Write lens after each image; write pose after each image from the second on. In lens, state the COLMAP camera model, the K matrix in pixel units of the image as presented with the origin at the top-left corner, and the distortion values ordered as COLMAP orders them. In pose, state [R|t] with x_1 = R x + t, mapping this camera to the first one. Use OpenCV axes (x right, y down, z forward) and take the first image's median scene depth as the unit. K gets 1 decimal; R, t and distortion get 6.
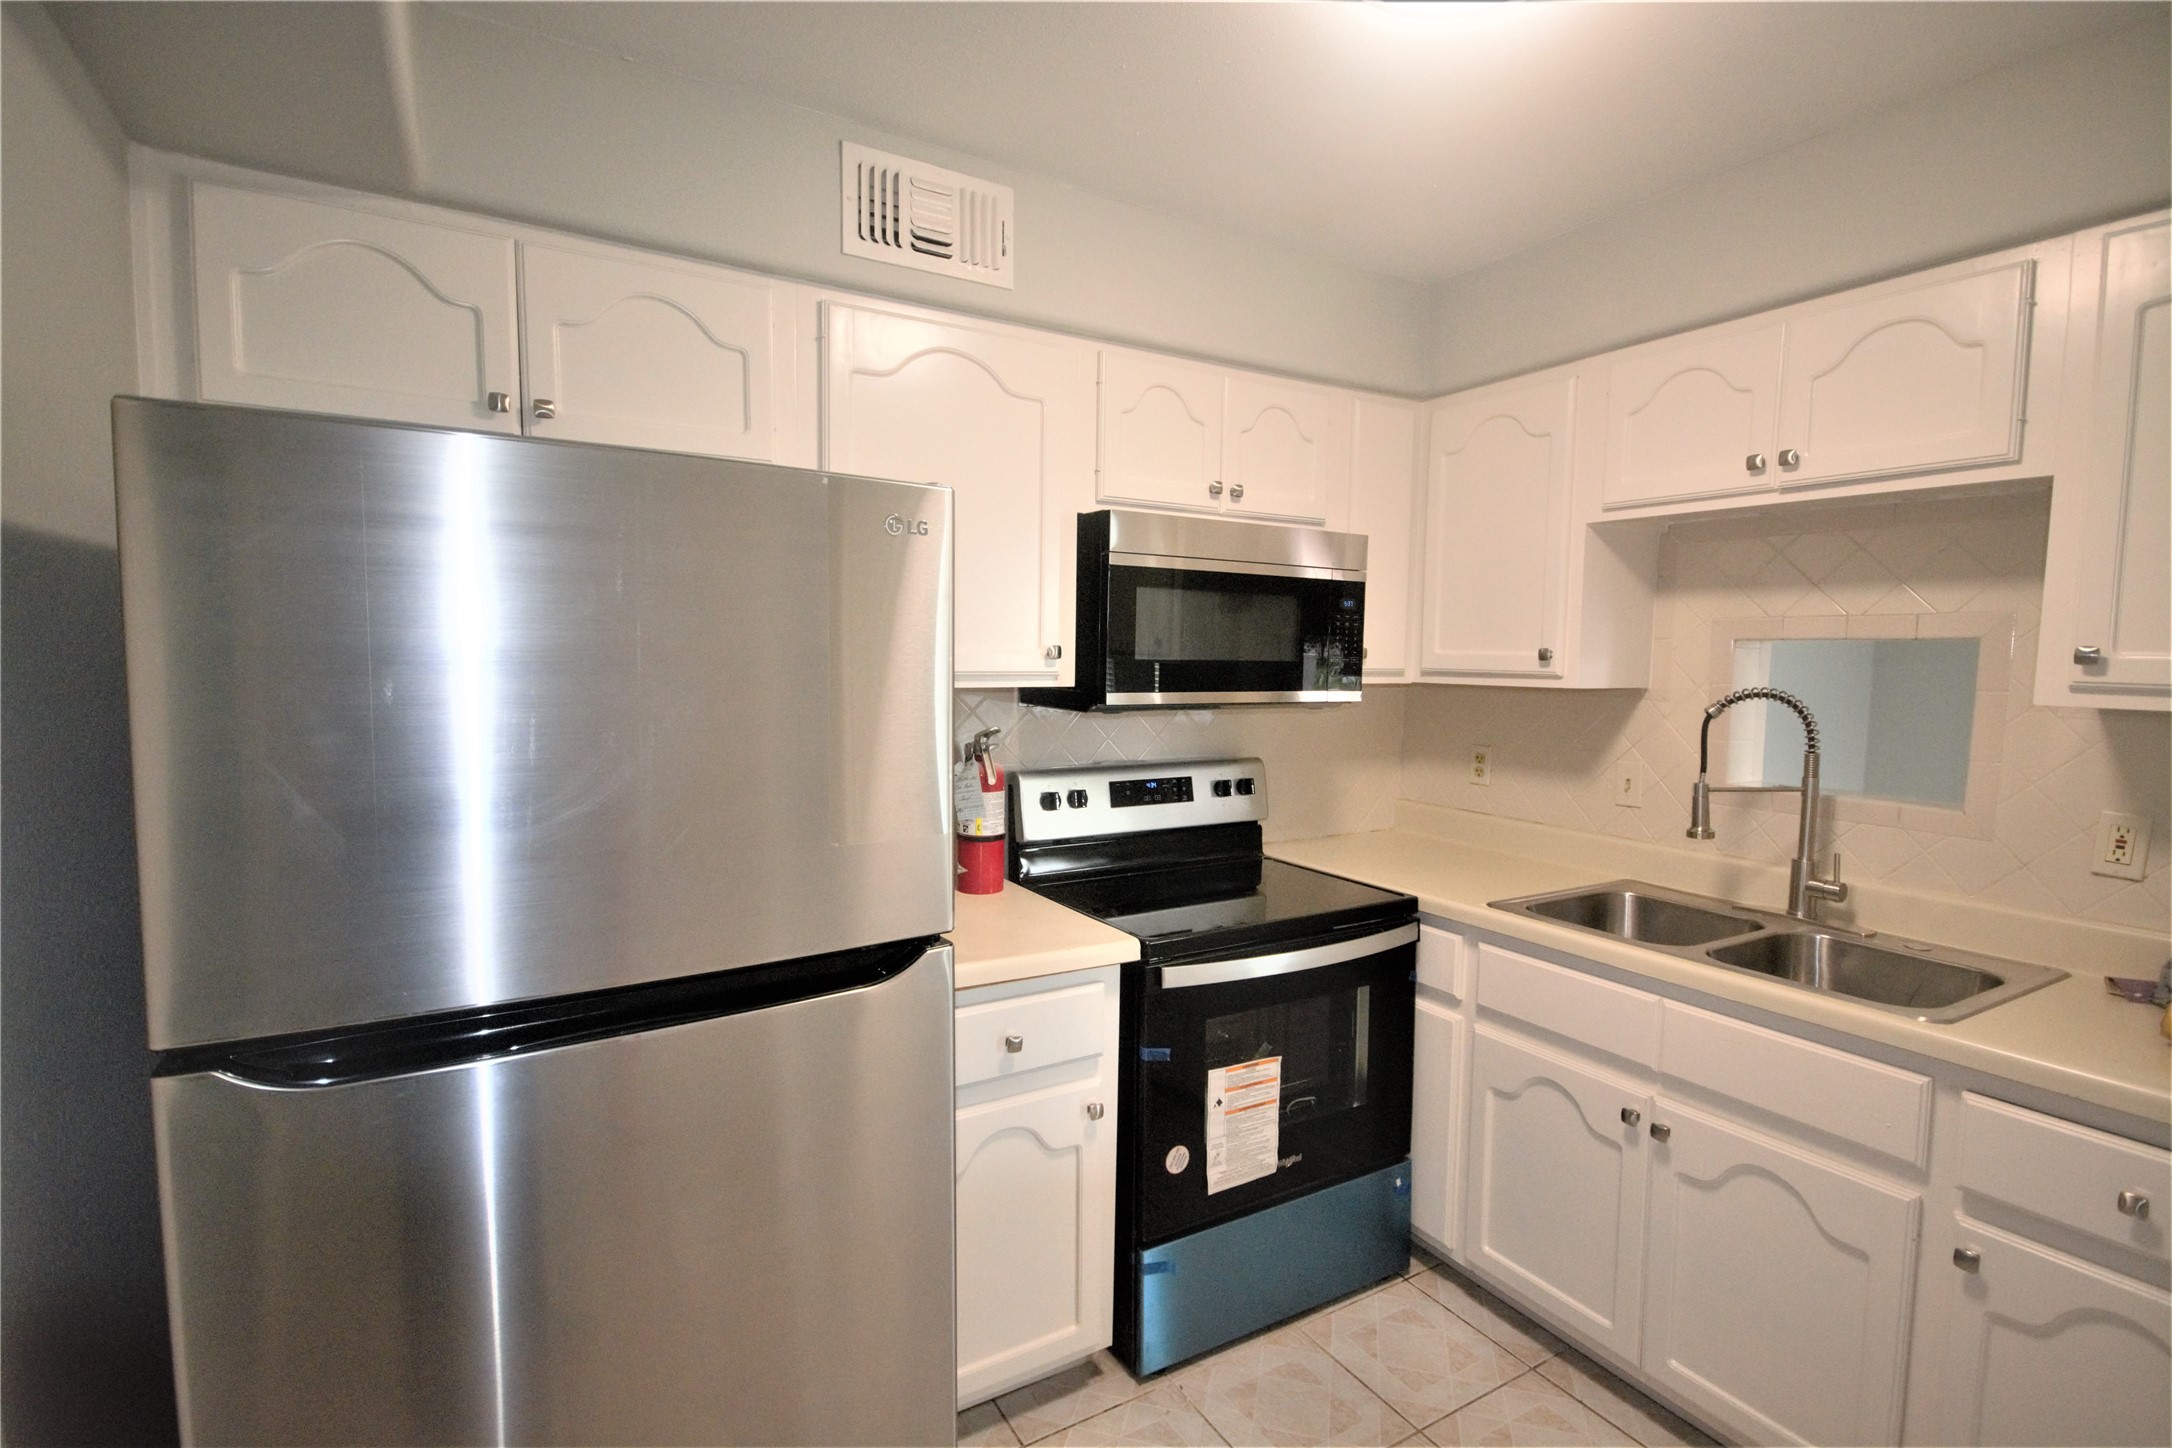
lens RADIAL K [[1037.1, 0, 1086.0], [0, 1037.1, 724.0], [0, 0, 1]] dist [-0.000862, 0.000044]
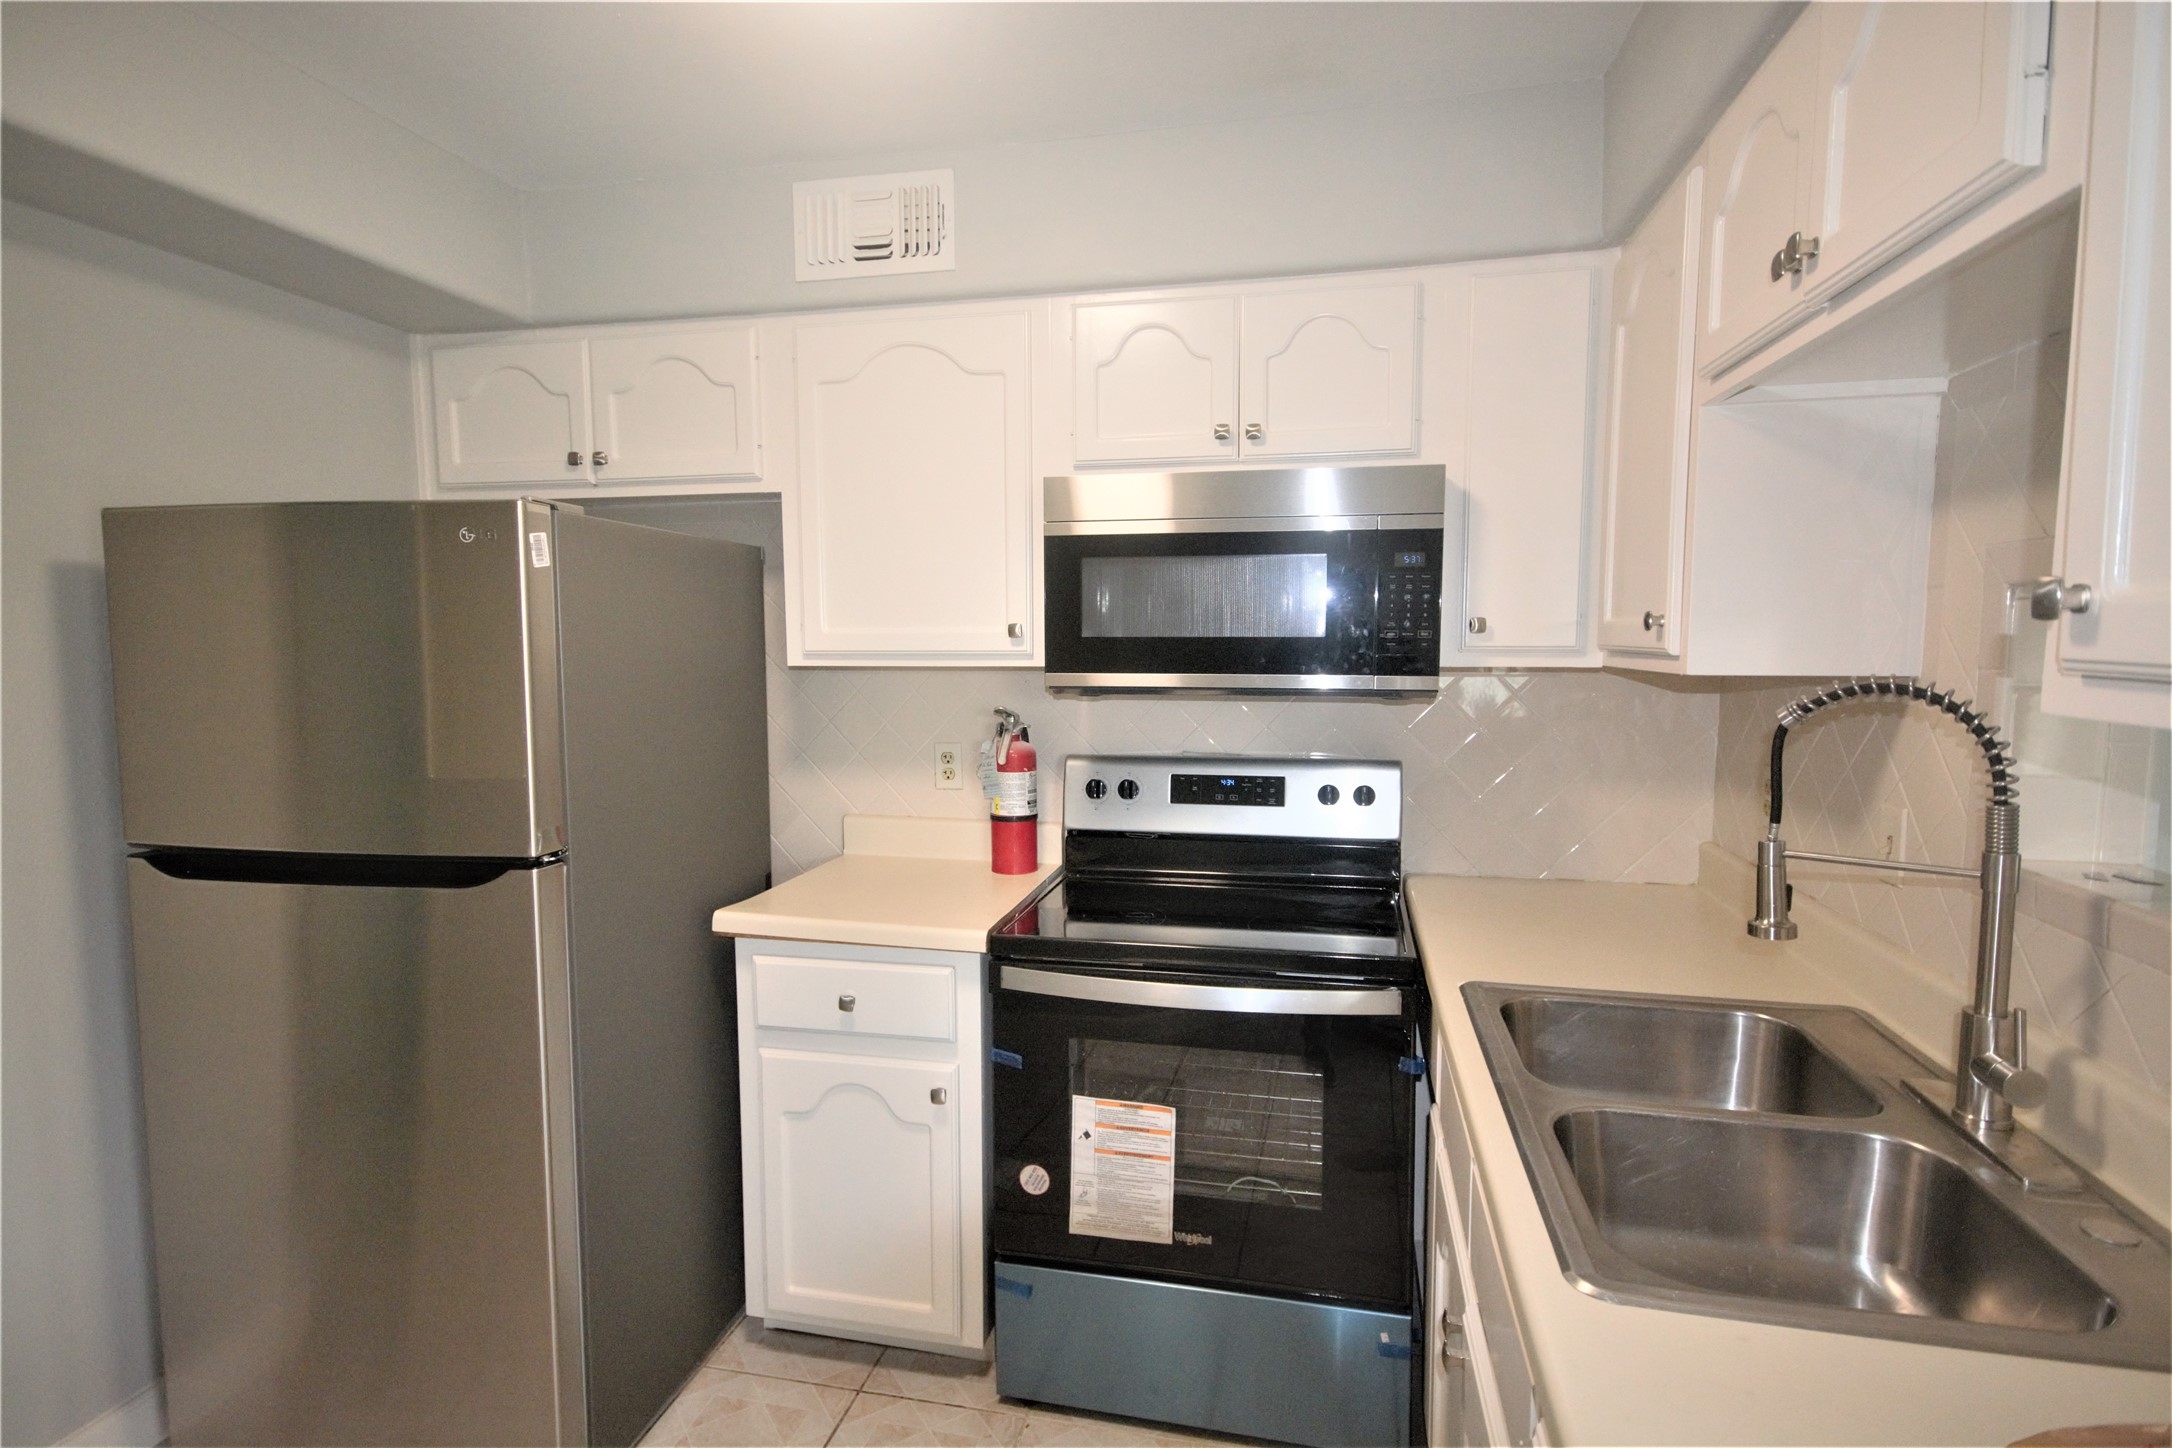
lens RADIAL K [[1159.4, 0, 1086.0], [0, 1159.4, 724.0], [0, 0, 1]] dist [0.022291, -0.000174]
pose [[0.714770, 0.040679, -0.698176, 0.774397], [-0.032273, 0.999162, 0.025175, -0.012278], [0.698615, 0.004538, 0.715484, 0.270064]]
